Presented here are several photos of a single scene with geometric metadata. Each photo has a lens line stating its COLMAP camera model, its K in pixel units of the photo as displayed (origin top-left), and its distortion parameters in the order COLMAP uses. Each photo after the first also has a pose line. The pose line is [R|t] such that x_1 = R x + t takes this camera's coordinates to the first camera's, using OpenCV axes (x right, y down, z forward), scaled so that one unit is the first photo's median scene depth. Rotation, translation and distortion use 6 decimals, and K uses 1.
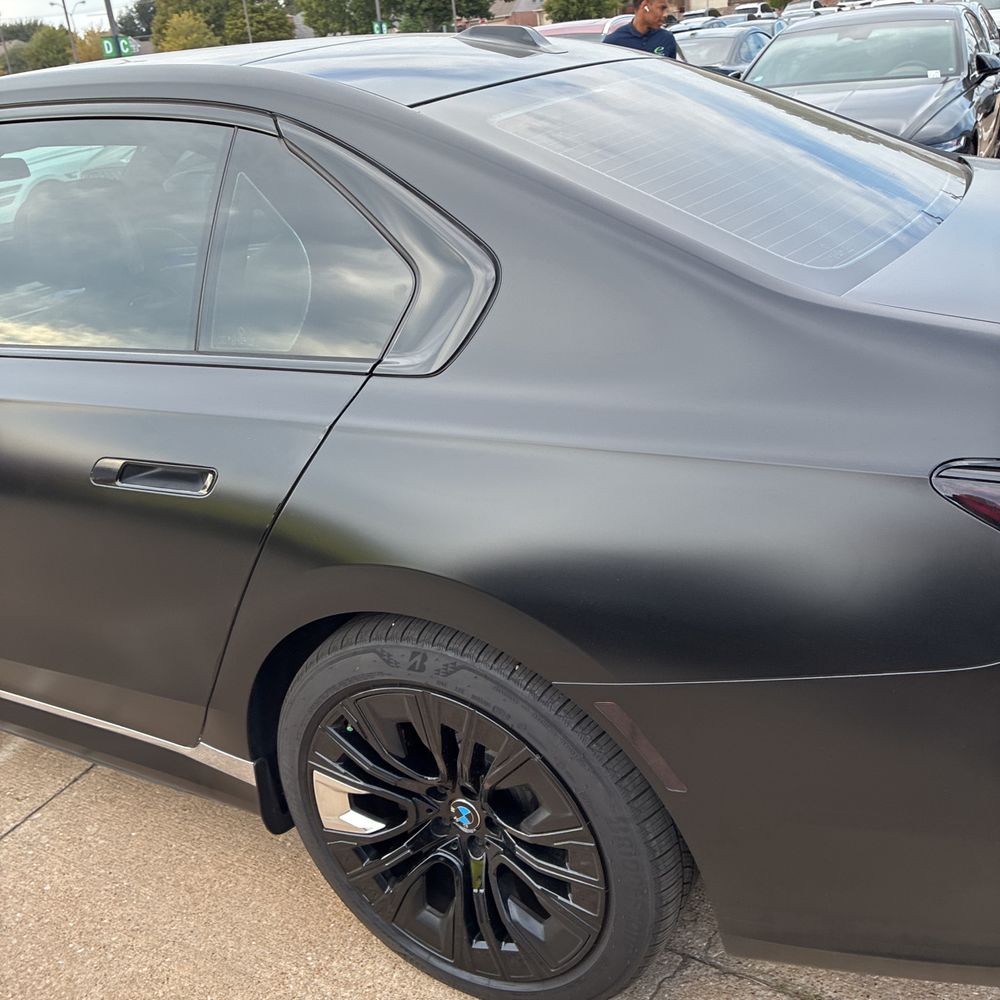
lens RADIAL K [[1045.0, 0, 510.2], [0, 1045.0, 481.9], [0, 0, 1]] dist [0.052155, -0.082425]
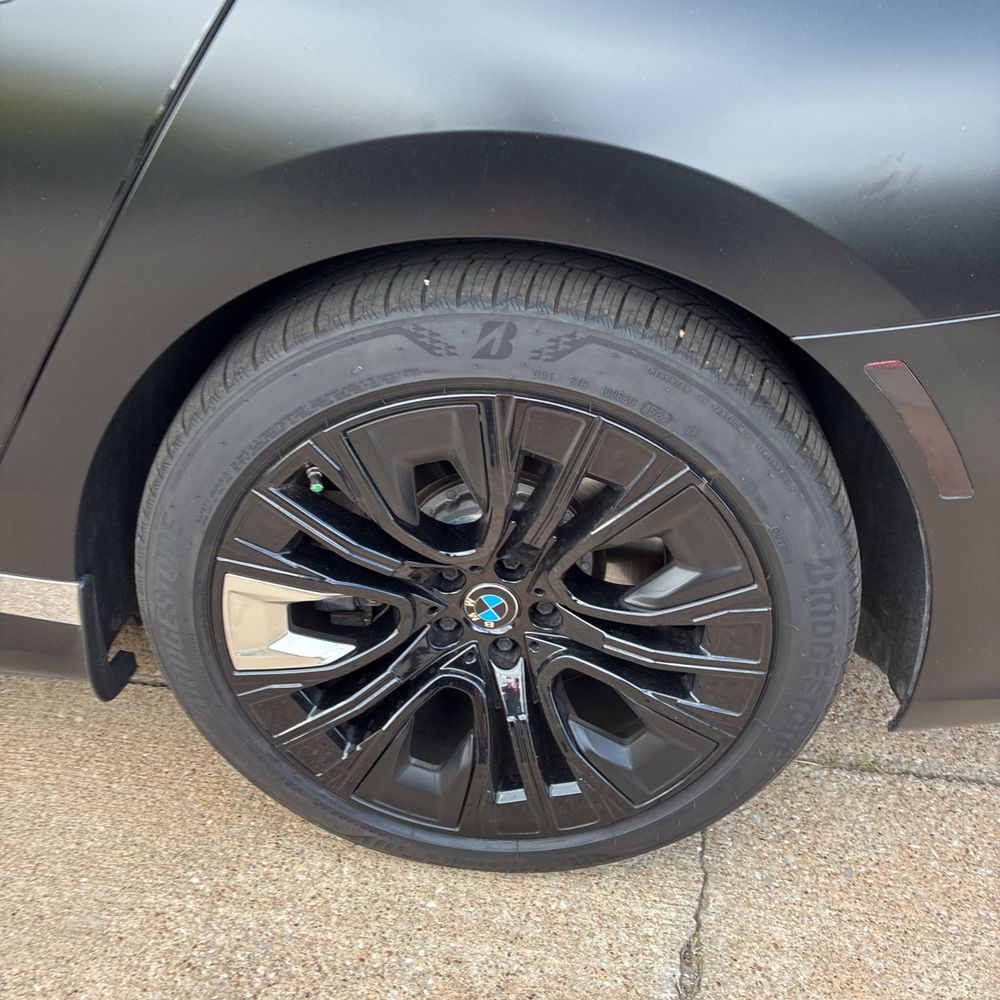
lens RADIAL K [[1045.0, 0, 510.2], [0, 1045.0, 481.9], [0, 0, 1]] dist [0.052155, -0.082425]
pose [[0.902568, -0.096301, 0.419640, -0.296870], [0.028423, 0.985866, 0.165109, 0.143482], [-0.429609, -0.137095, 0.892548, 0.458621]]
